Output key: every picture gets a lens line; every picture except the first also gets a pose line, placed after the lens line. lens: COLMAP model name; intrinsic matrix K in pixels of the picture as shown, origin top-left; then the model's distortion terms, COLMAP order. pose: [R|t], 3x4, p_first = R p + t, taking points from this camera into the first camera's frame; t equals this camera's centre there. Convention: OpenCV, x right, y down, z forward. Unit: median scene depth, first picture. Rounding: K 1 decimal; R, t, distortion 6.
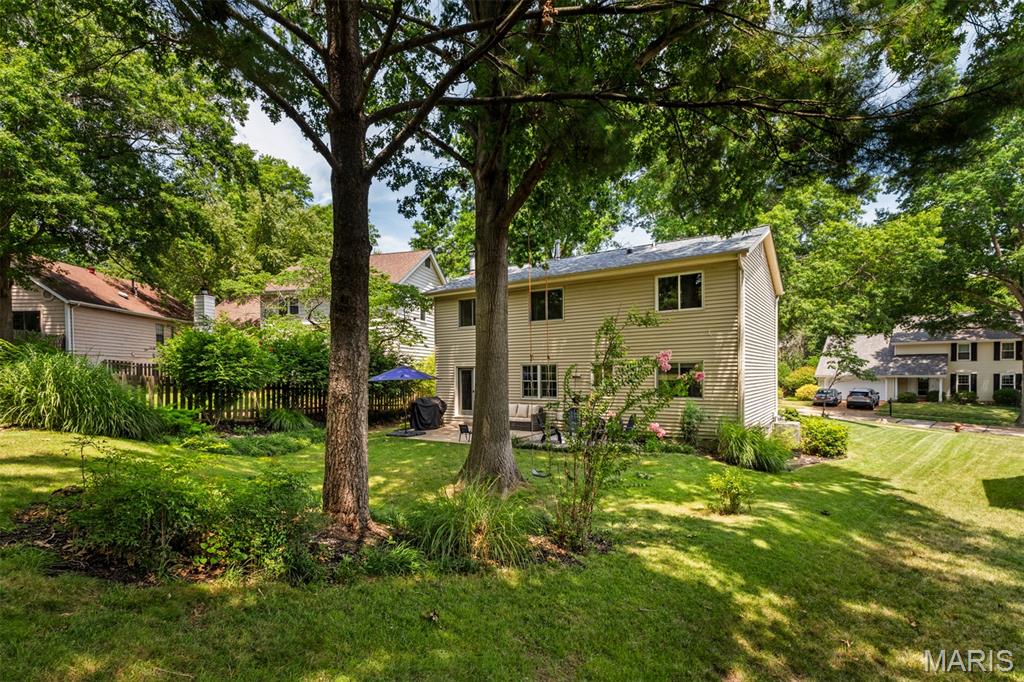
lens RADIAL K [[505.2, 0, 507.2], [0, 505.2, 392.9], [0, 0, 1]] dist [0.015093, 0.000079]
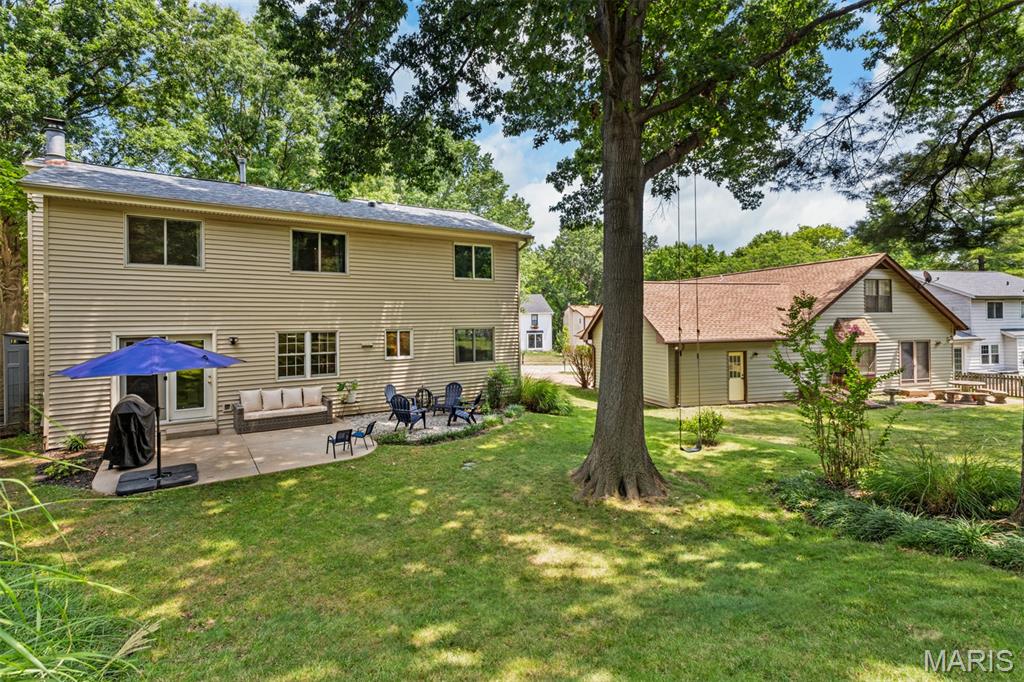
lens RADIAL K [[468.2, 0, 514.1], [0, 468.2, 325.2], [0, 0, 1]] dist [0.002689, 0.000569]
pose [[0.398701, 0.000132, 0.917081, -0.453393], [0.045330, 0.998775, -0.019850, -0.039278], [-0.915960, 0.049485, 0.398206, 0.477161]]
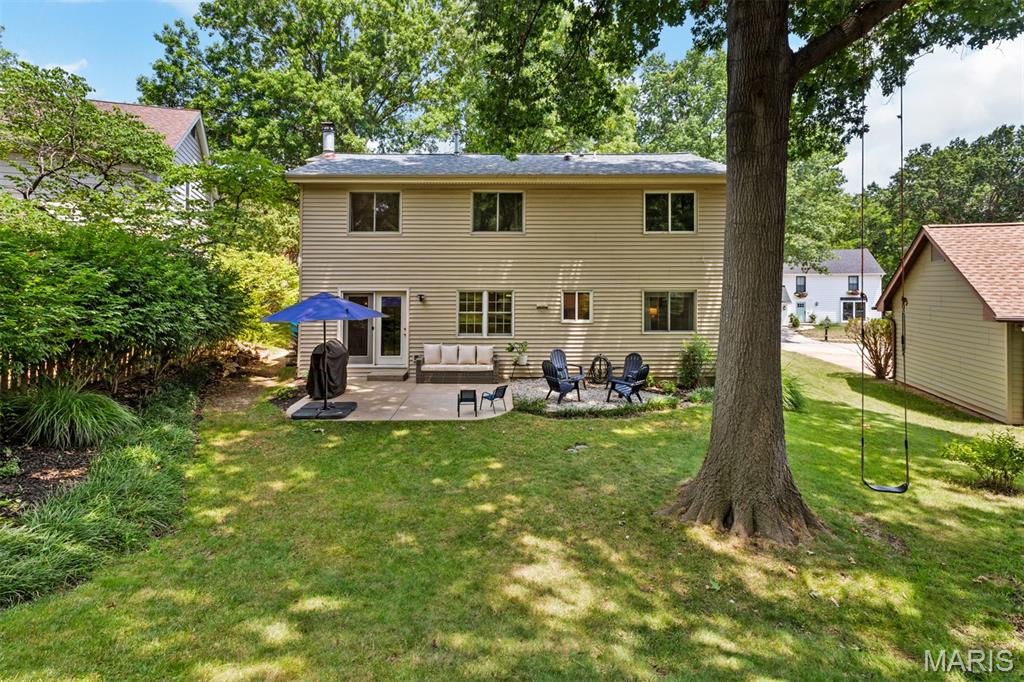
lens RADIAL K [[511.3, 0, 515.4], [0, 511.3, 284.3], [0, 0, 1]] dist [0.002142, 0.000556]
pose [[0.828326, 0.013133, 0.560093, -0.332731], [0.013347, 0.998979, -0.043162, -0.033458], [-0.560088, 0.043228, 0.827305, 0.368647]]
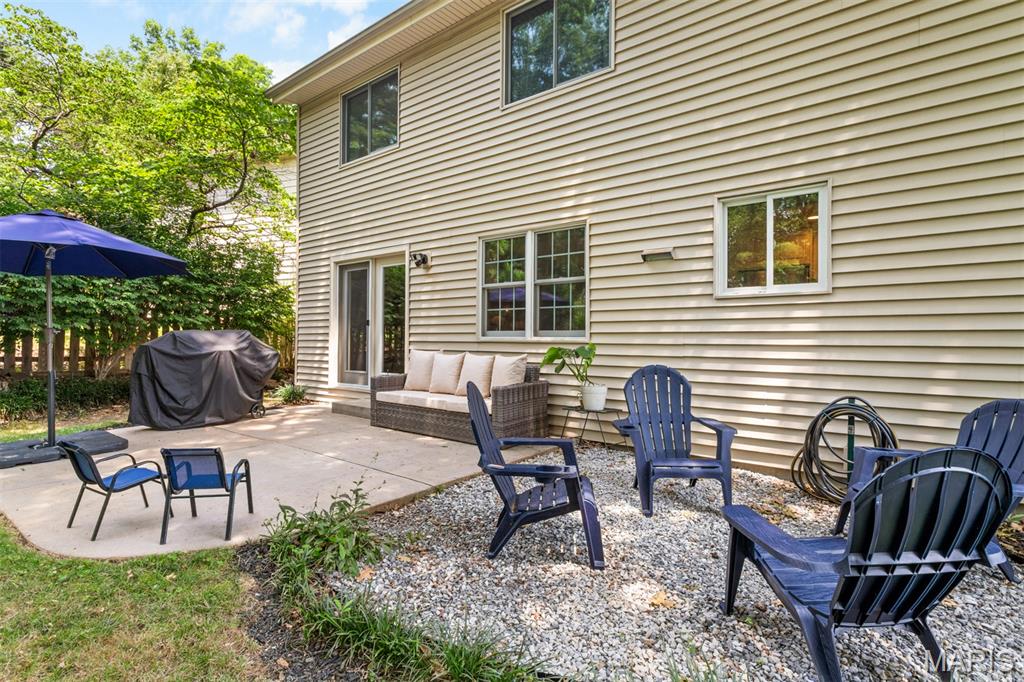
lens RADIAL K [[510.8, 0, 501.4], [0, 510.8, 328.8], [0, 0, 1]] dist [0.030335, -0.000010]
pose [[0.996471, 0.012146, -0.083052, 0.074859], [-0.017339, 0.997920, -0.062091, 0.026706], [0.082125, 0.063312, 0.994609, 0.708400]]
